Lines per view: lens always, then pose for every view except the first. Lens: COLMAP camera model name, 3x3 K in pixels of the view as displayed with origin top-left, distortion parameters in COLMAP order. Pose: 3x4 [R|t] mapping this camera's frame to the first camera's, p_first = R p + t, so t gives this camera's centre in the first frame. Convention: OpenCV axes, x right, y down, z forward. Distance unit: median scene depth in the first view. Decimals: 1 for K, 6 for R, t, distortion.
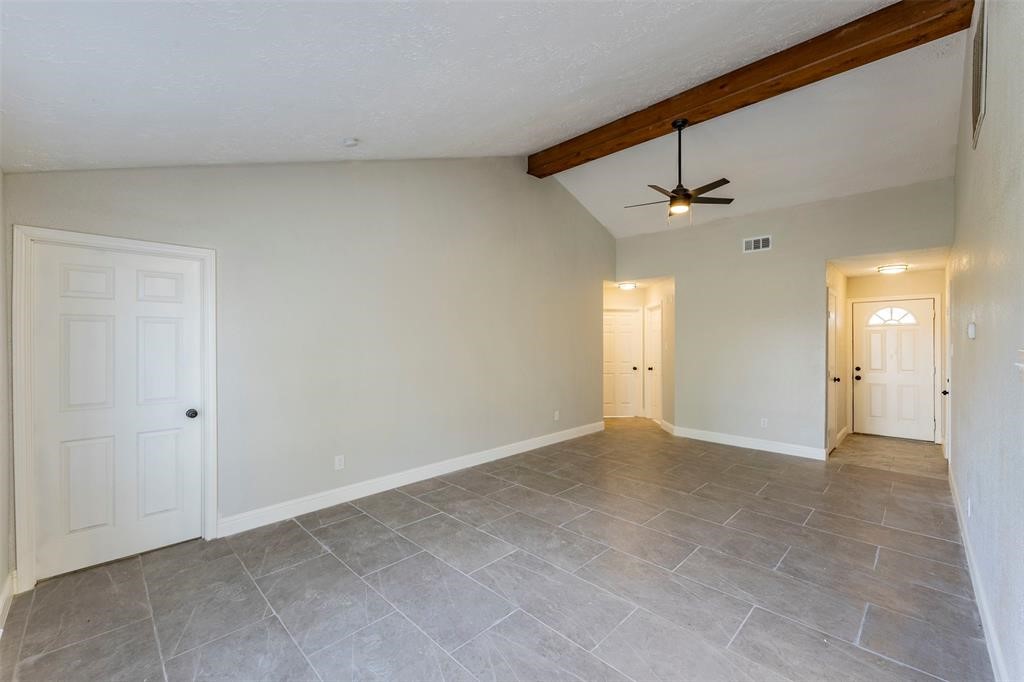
lens RADIAL K [[414.3, 0, 528.0], [0, 414.3, 344.8], [0, 0, 1]] dist [0.000959, -0.001630]
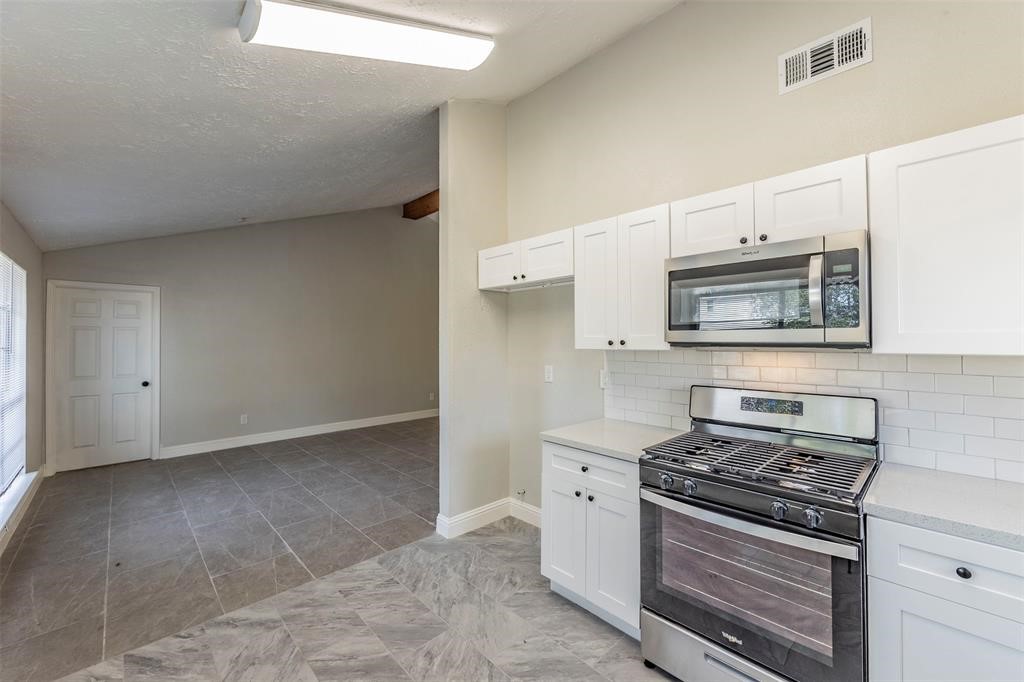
lens RADIAL K [[414.3, 0, 510.8], [0, 414.3, 335.4], [0, 0, 1]] dist [0.000959, -0.001630]
pose [[0.998866, -0.003540, -0.047475, 0.743213], [0.002702, 0.999840, -0.017705, 0.002147], [0.047530, 0.017557, 0.998715, -0.605916]]
